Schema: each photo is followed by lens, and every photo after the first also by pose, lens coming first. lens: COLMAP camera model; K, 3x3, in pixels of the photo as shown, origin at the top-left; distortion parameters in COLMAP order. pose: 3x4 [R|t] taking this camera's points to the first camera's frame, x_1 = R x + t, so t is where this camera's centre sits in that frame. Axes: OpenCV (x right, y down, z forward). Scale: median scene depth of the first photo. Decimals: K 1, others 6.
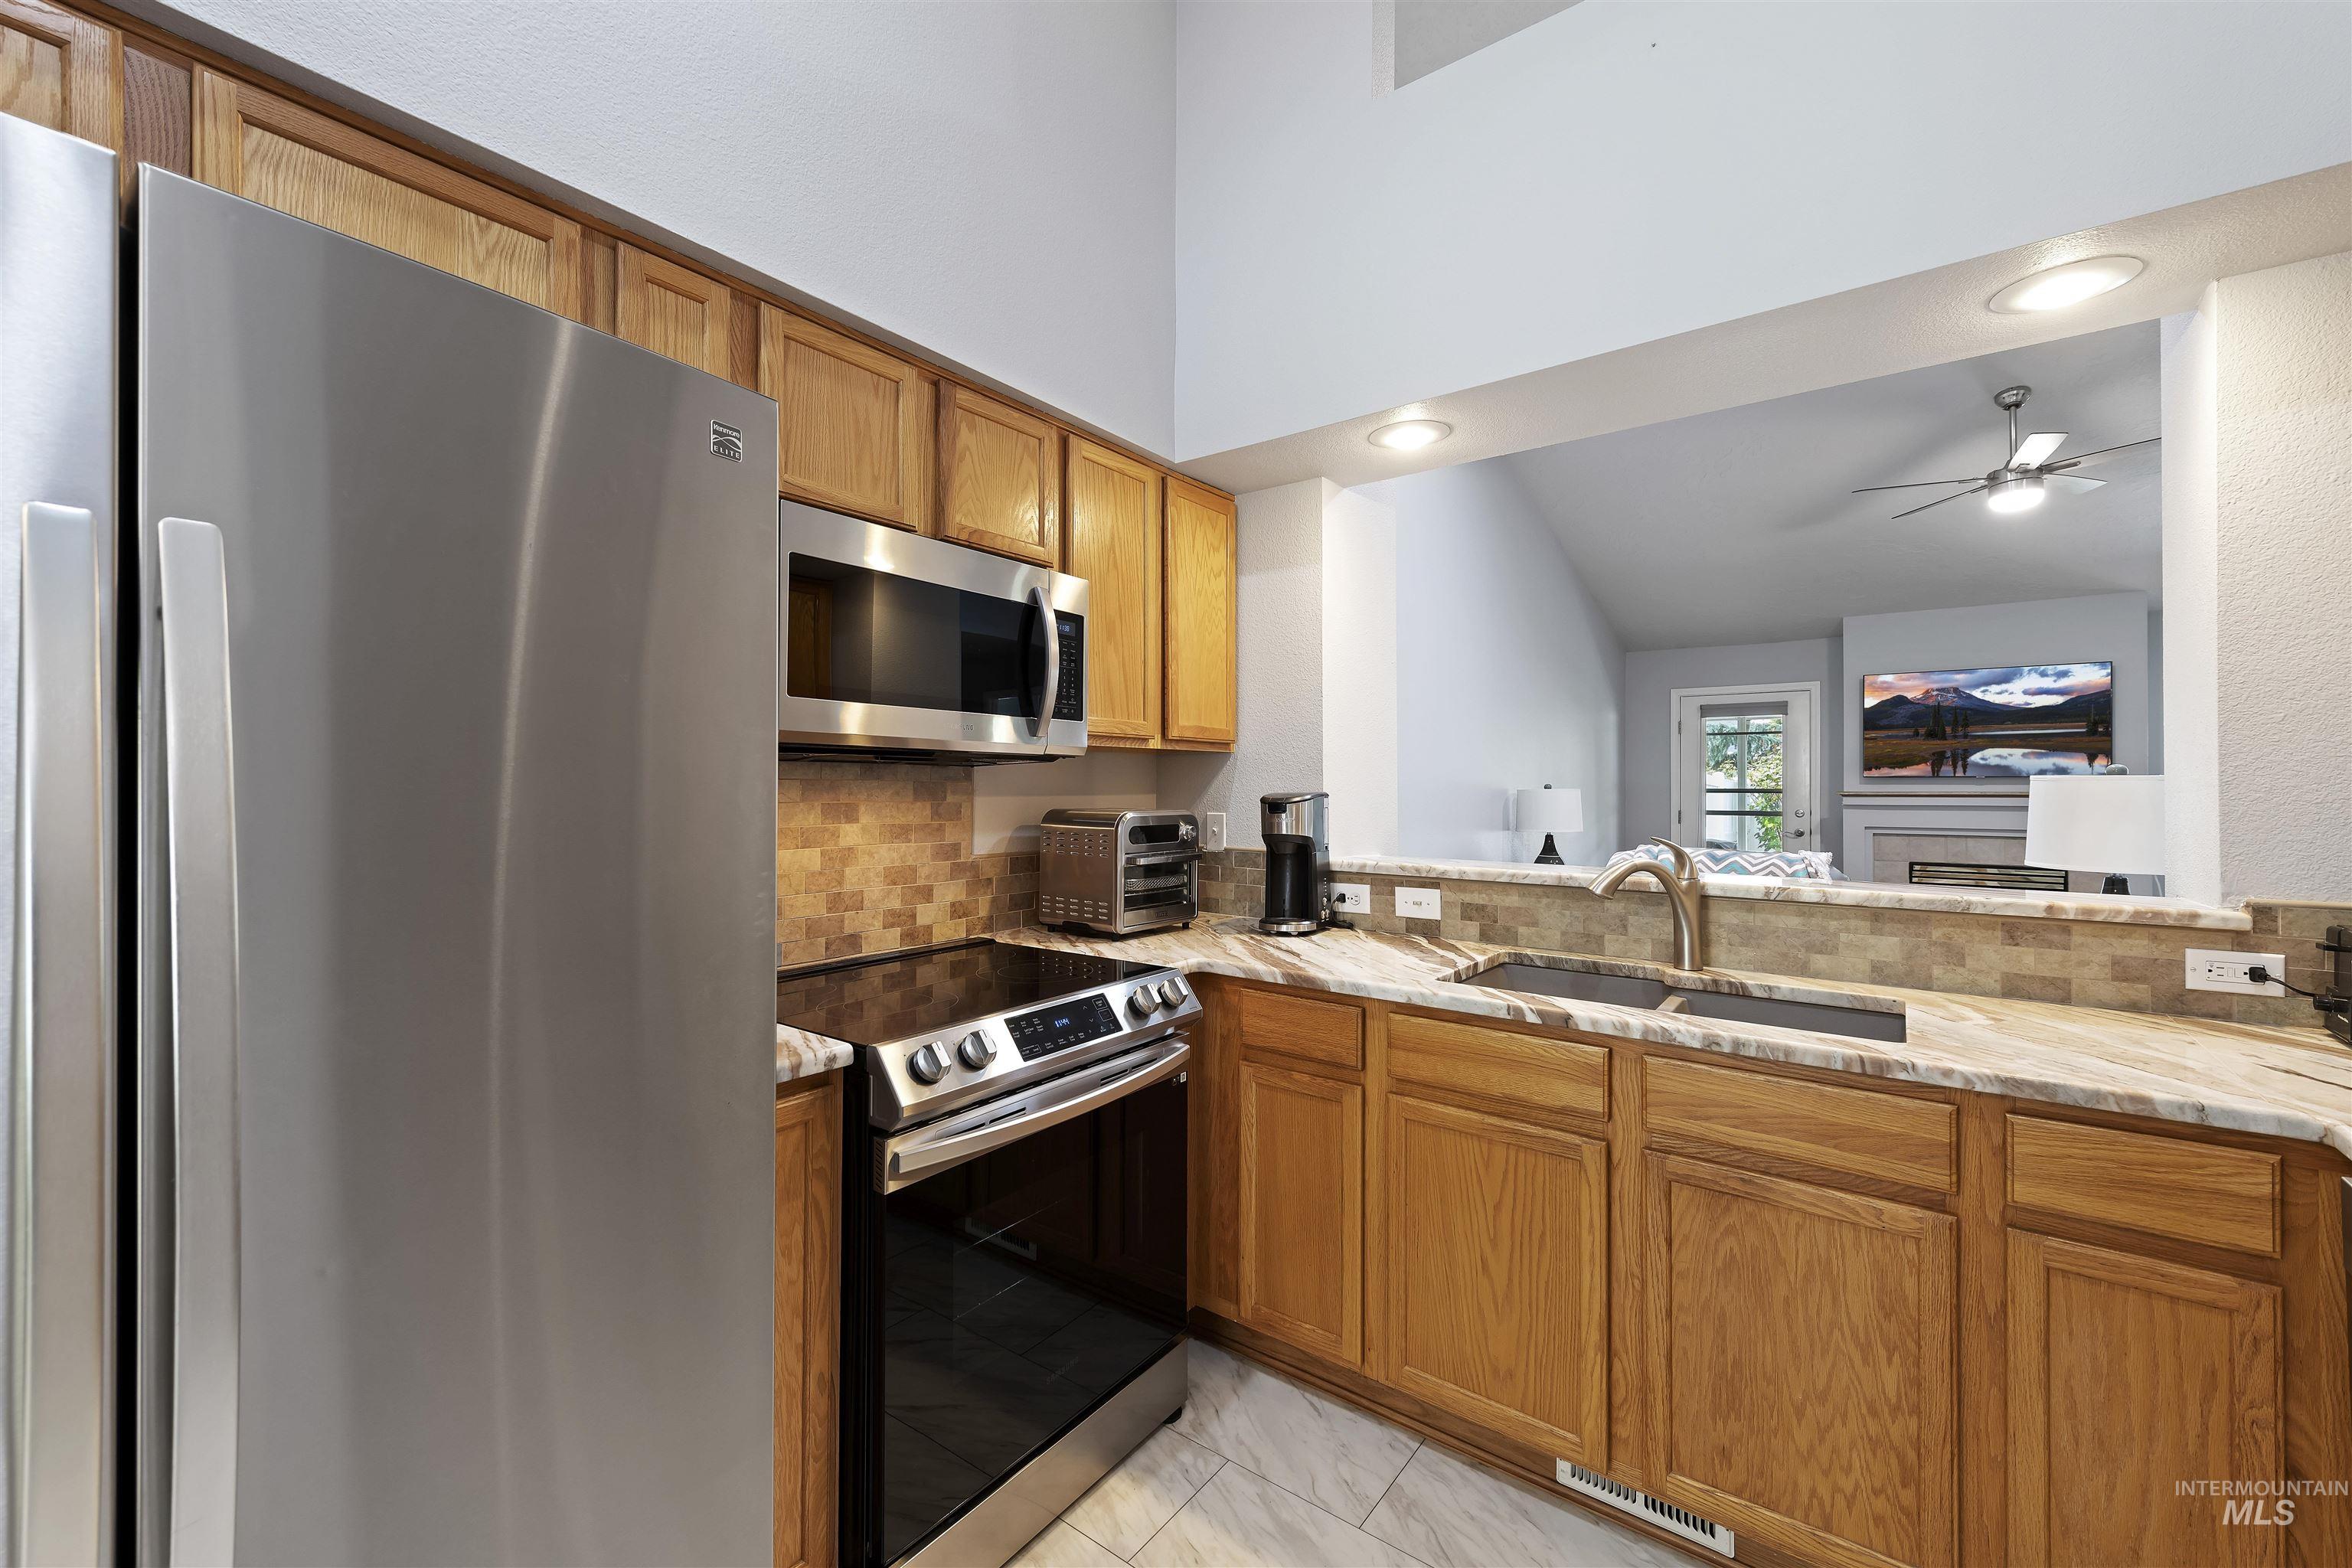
lens RADIAL K [[982.5, 0, 1154.1], [0, 982.5, 778.2], [0, 0, 1]] dist [0.008964, -0.003027]
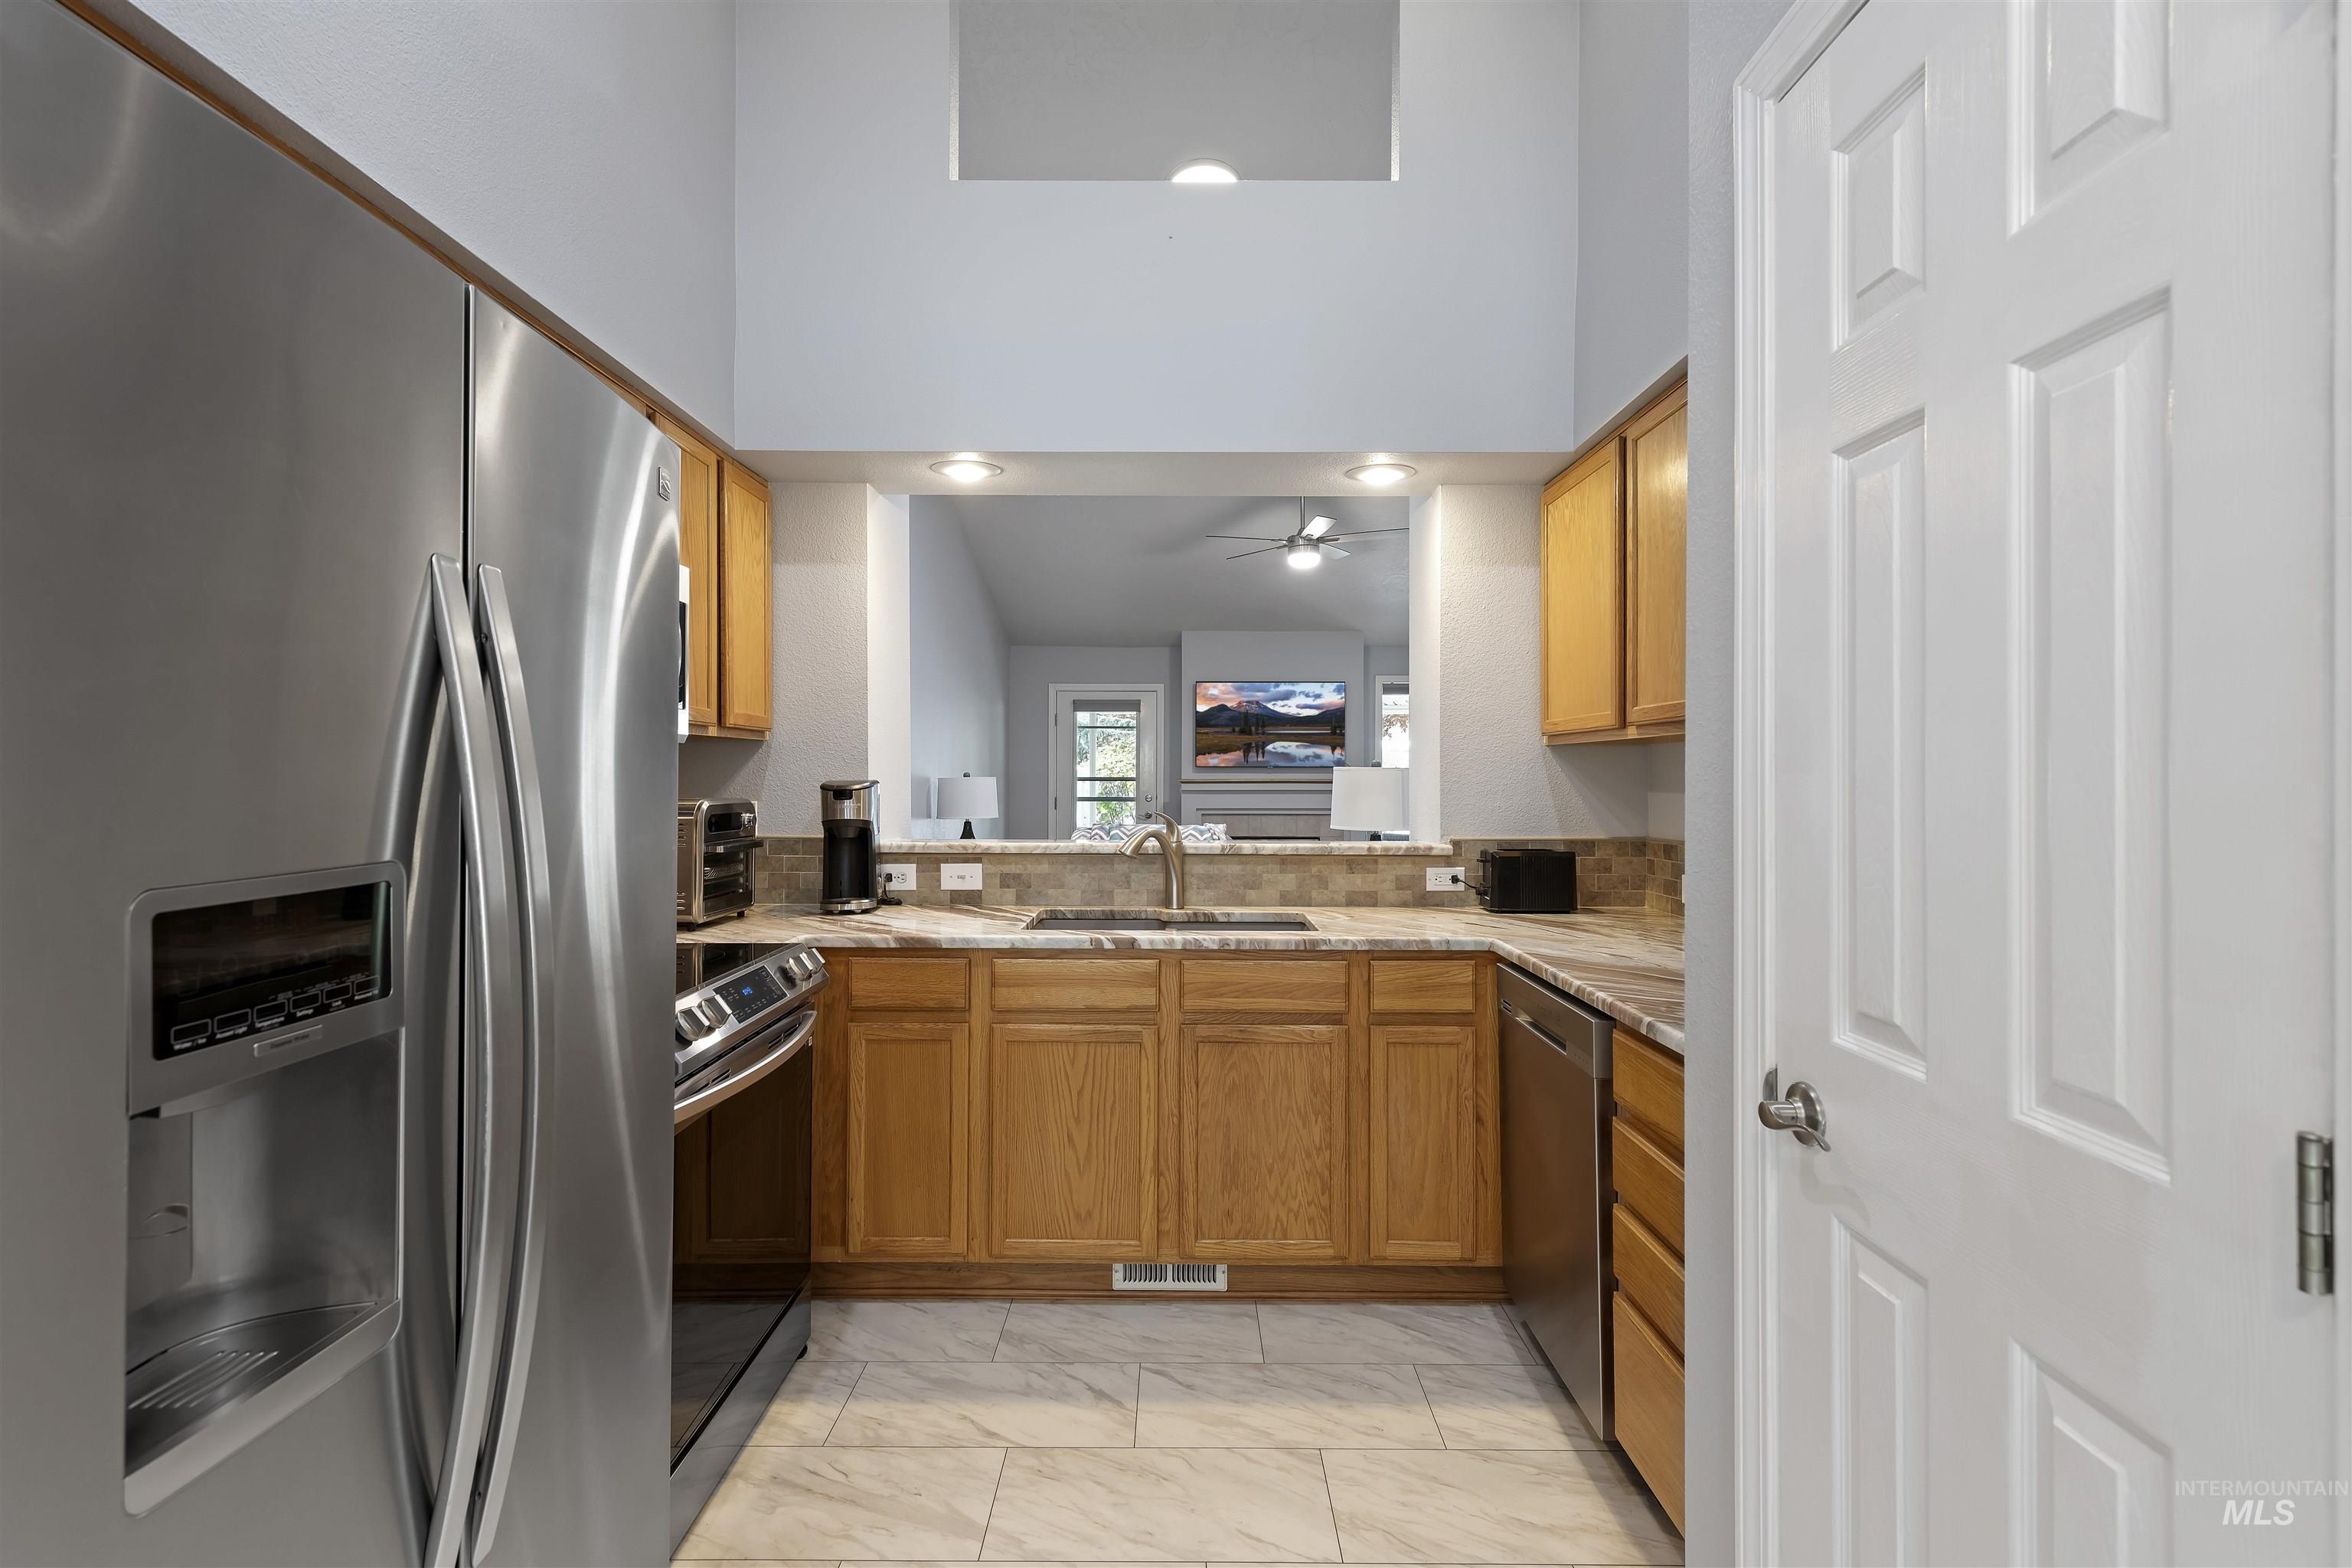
lens RADIAL K [[1151.4, 0, 1195.8], [0, 1151.4, 787.5], [0, 0, 1]] dist [0.019756, -0.000364]
pose [[0.778231, -0.005773, 0.627952, -0.474064], [-0.004565, 0.999879, 0.014849, 0.002883], [-0.627962, -0.014422, 0.778111, -0.279681]]
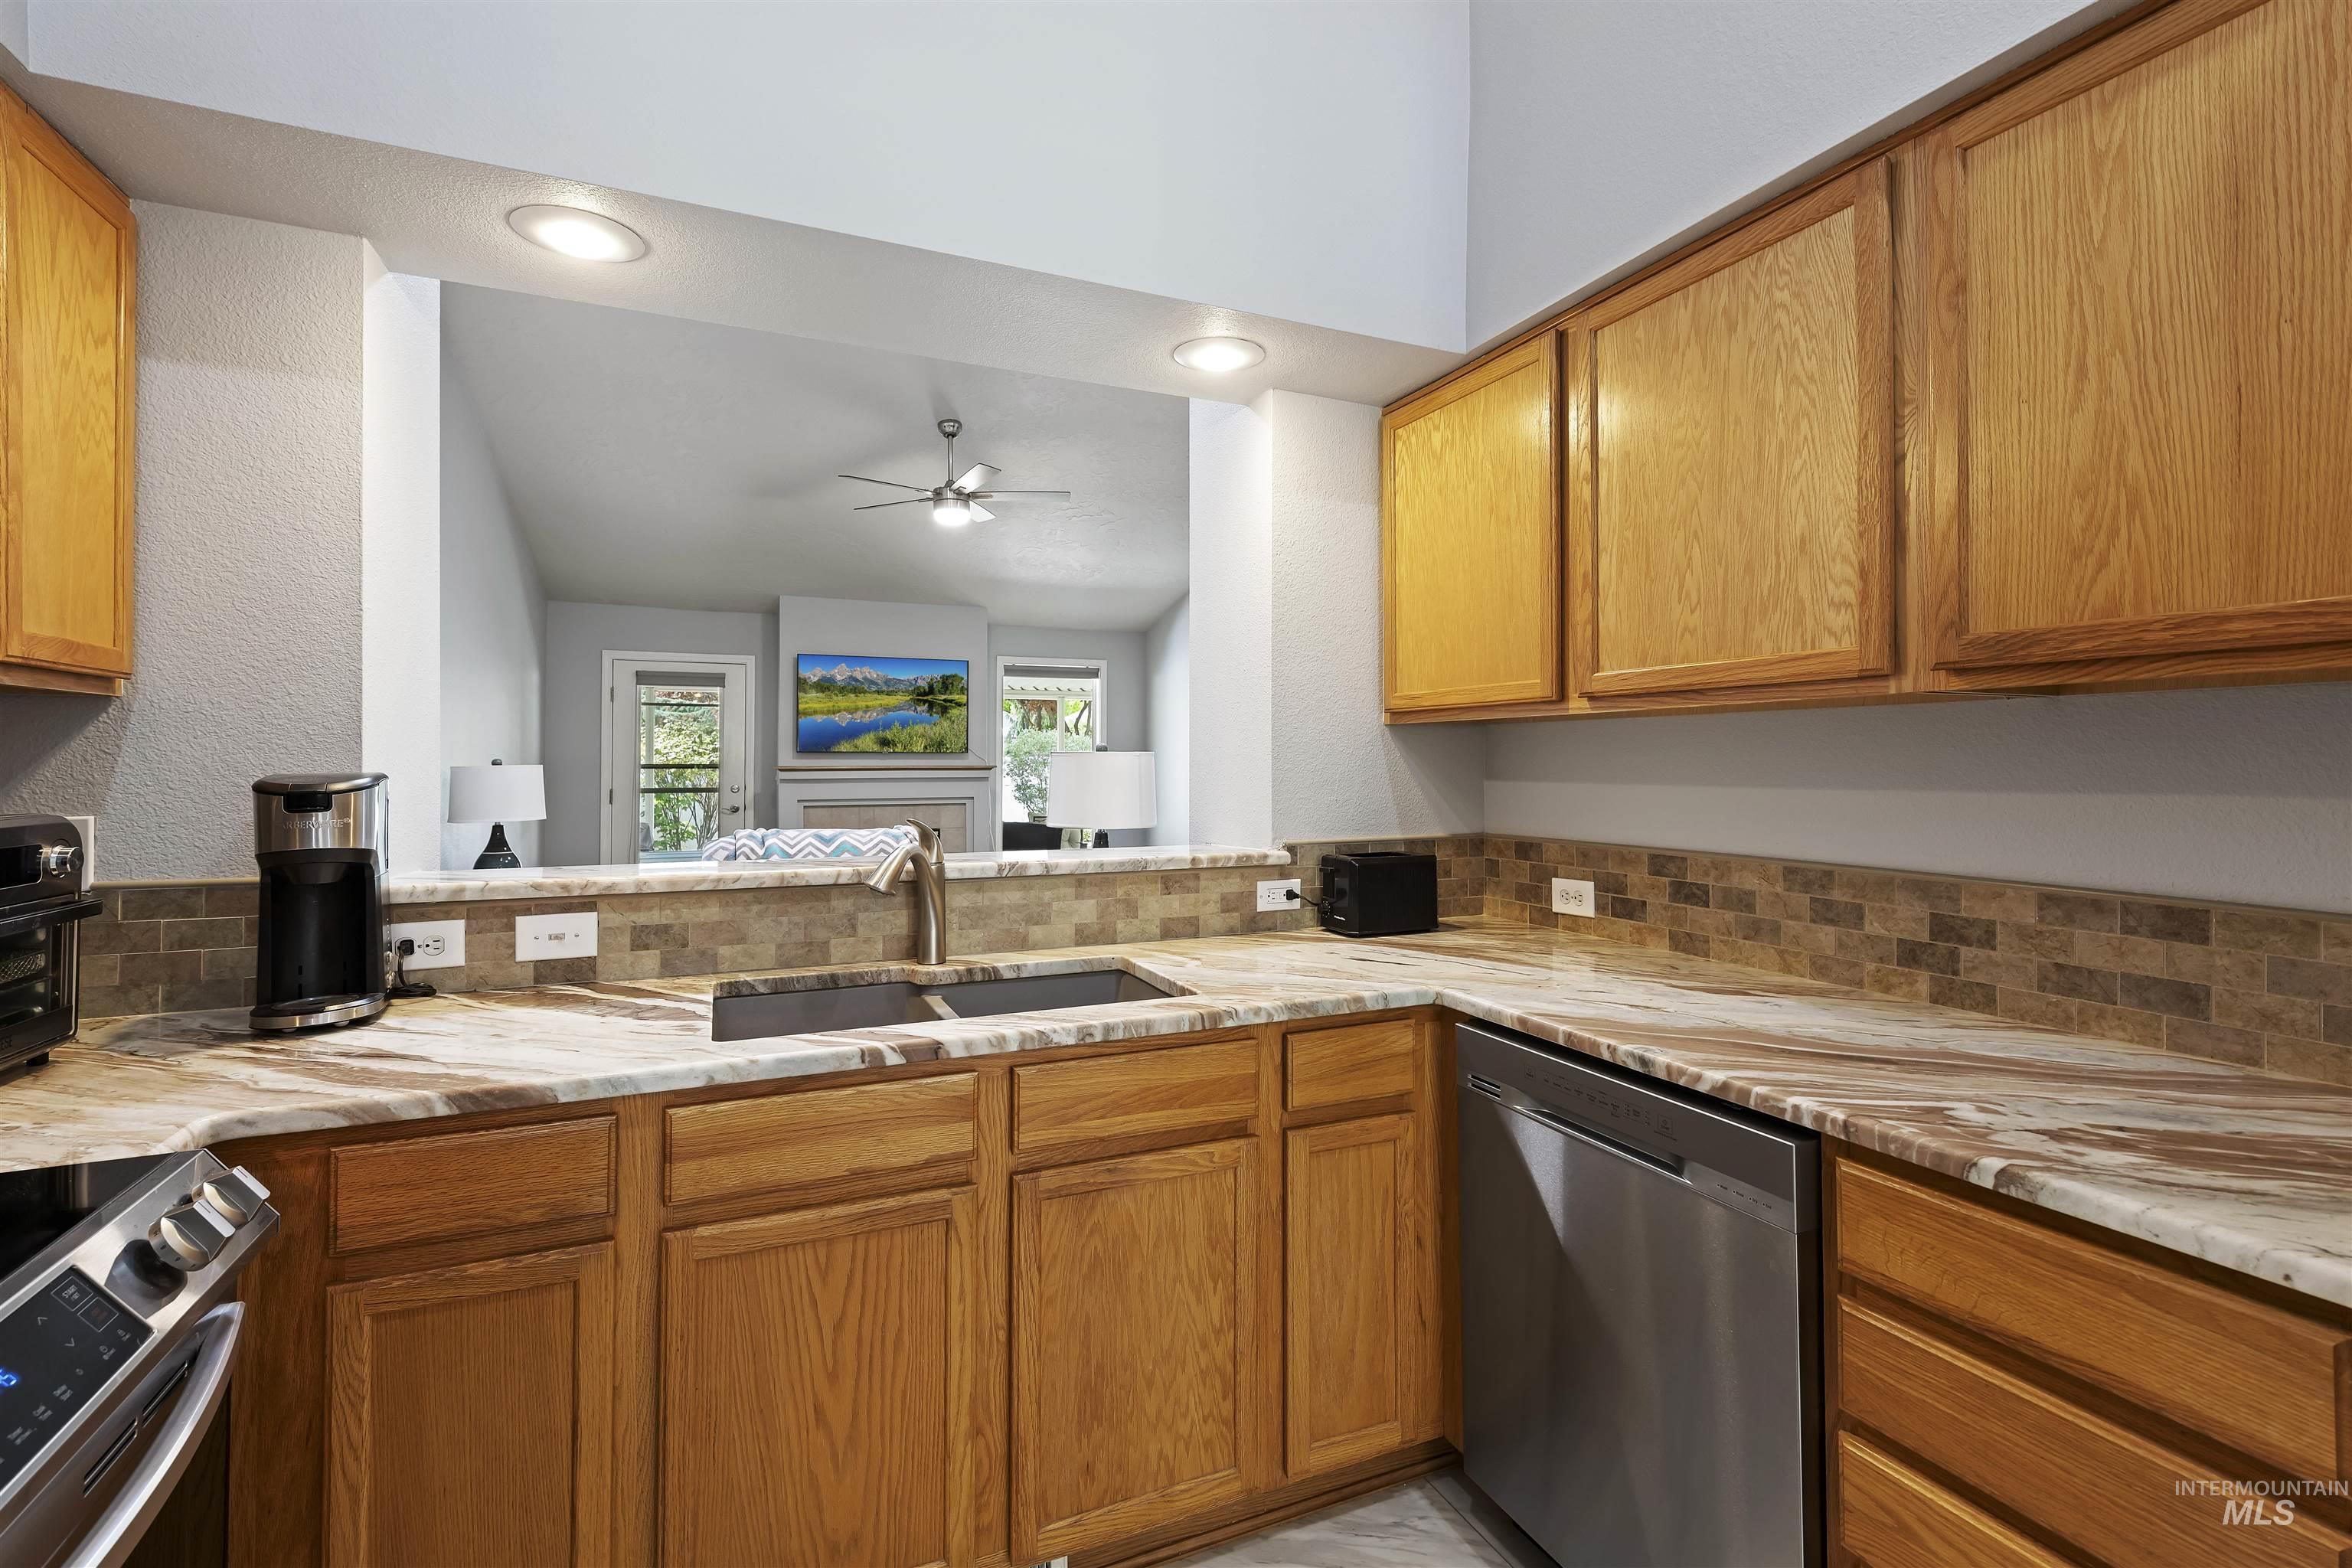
lens RADIAL K [[1057.5, 0, 1192.0], [0, 1057.5, 750.3], [0, 0, 1]] dist [0.008918, -0.004242]
pose [[0.456731, 0.007992, 0.889569, -0.233129], [-0.003892, 0.999968, -0.006986, 0.004881], [-0.889596, -0.000271, 0.456748, 0.375870]]
